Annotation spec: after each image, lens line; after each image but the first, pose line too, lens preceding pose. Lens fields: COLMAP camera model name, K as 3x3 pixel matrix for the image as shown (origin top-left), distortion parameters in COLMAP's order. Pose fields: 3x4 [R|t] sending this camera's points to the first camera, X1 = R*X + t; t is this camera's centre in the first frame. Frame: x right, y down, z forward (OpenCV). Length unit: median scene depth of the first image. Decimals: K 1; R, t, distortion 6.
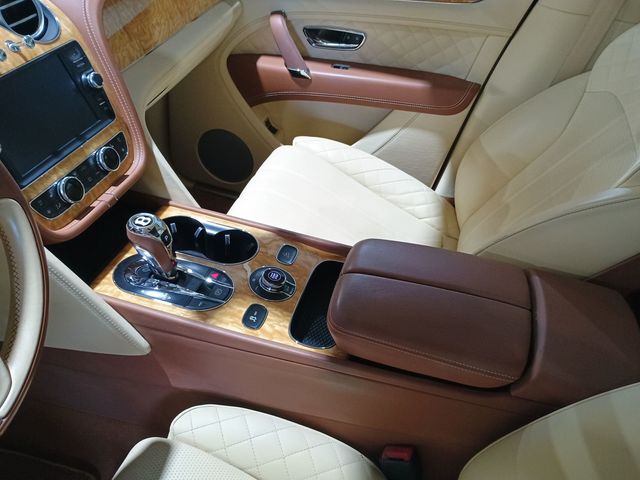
lens RADIAL K [[550.6, 0, 325.0], [0, 550.6, 238.3], [0, 0, 1]] dist [0.062087, -0.077800]
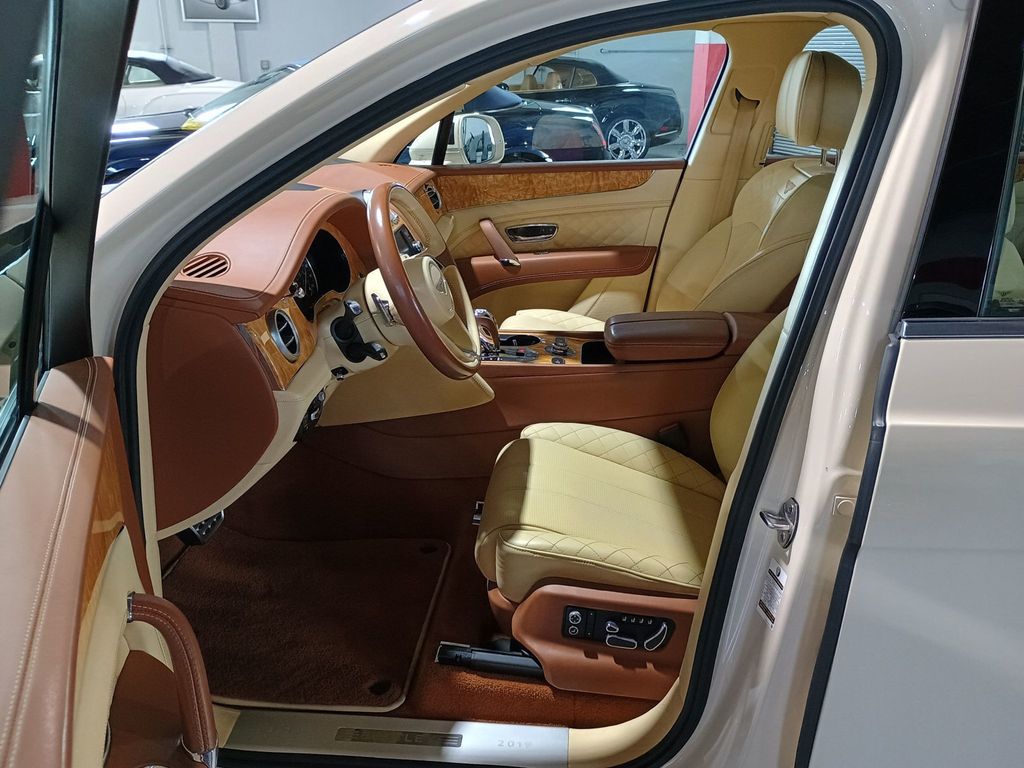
lens RADIAL K [[880.9, 0, 520.0], [0, 880.9, 381.3], [0, 0, 1]] dist [0.062087, -0.077800]
pose [[0.977269, -0.165258, 0.132797, -0.324423], [0.197933, 0.935623, -0.292288, 0.512068], [-0.075945, 0.311929, 0.947065, -0.740257]]
